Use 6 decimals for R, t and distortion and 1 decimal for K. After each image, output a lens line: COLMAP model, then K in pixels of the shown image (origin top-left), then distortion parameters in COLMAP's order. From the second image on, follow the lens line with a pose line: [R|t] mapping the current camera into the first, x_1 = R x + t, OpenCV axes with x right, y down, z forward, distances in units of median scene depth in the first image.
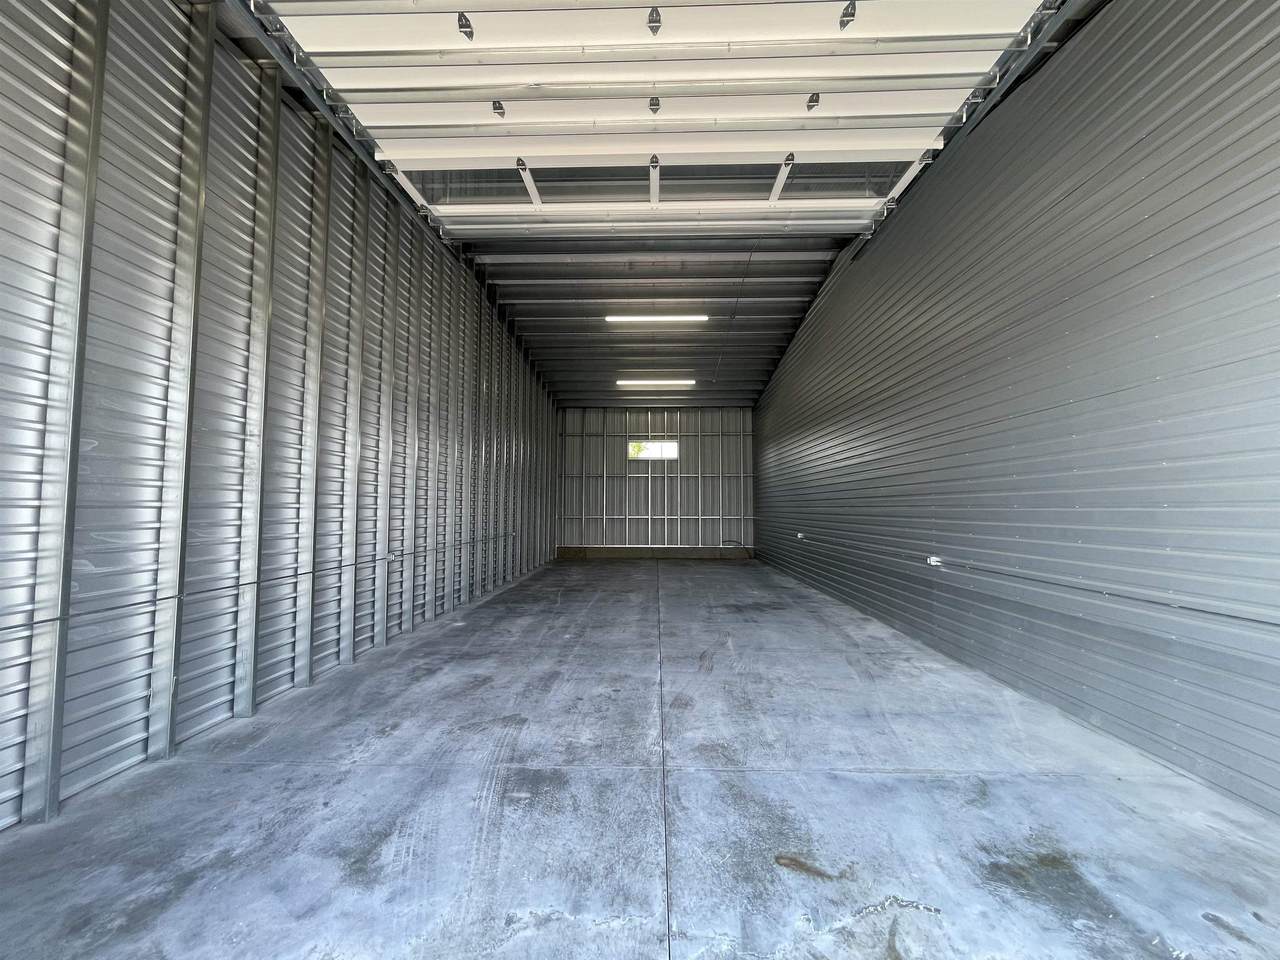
lens RADIAL K [[522.3, 0, 640.0], [0, 522.3, 480.0], [0, 0, 1]] dist [-0.001077, -0.000123]
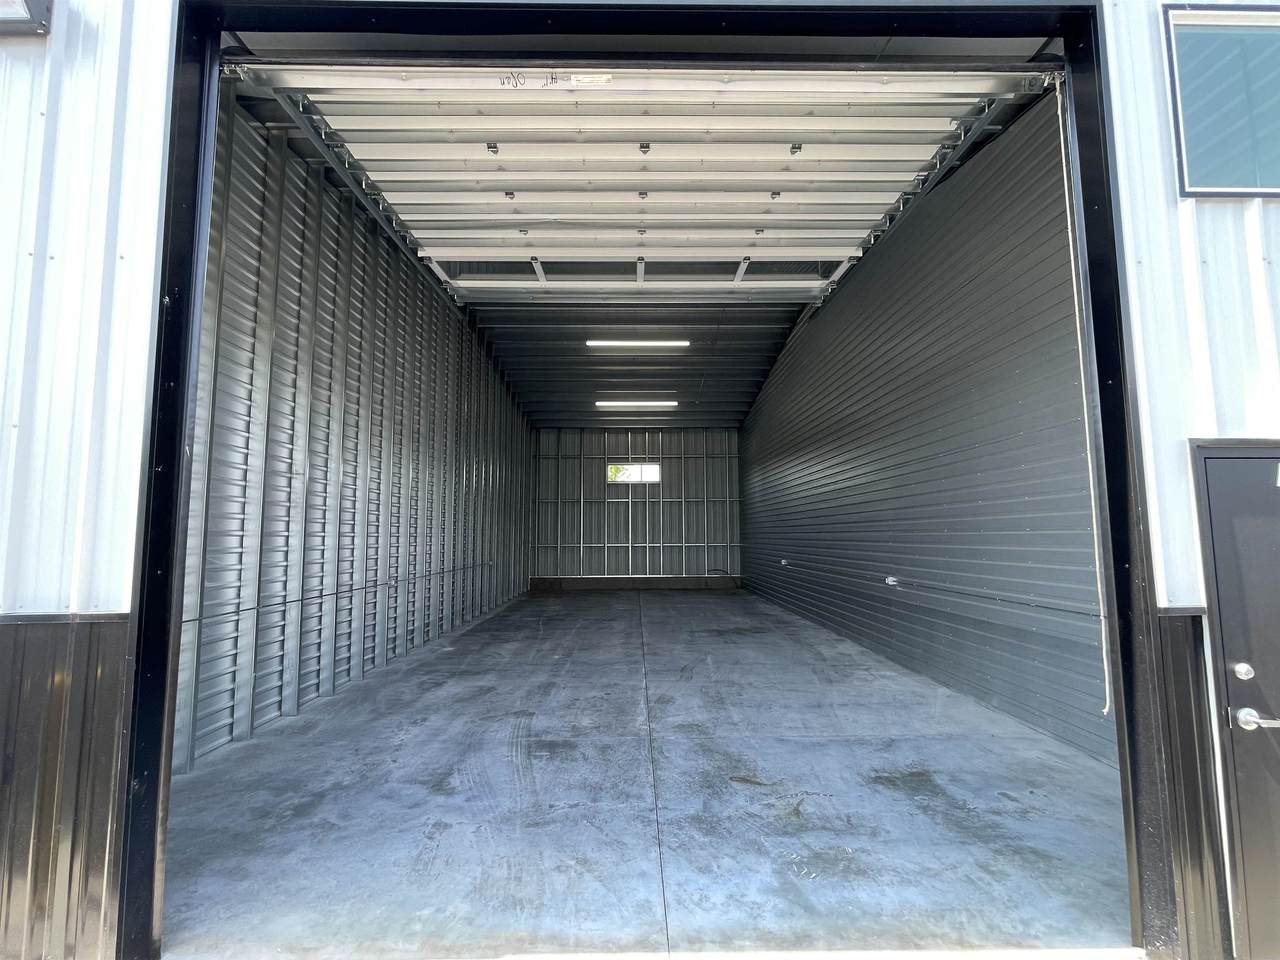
lens RADIAL K [[609.2, 0, 640.0], [0, 609.2, 480.0], [0, 0, 1]] dist [-0.013081, -0.000071]
pose [[0.999203, -0.002279, 0.039848, -0.029850], [0.003773, 0.999292, -0.037445, -0.018270], [-0.039734, 0.037566, 0.998504, -0.396735]]
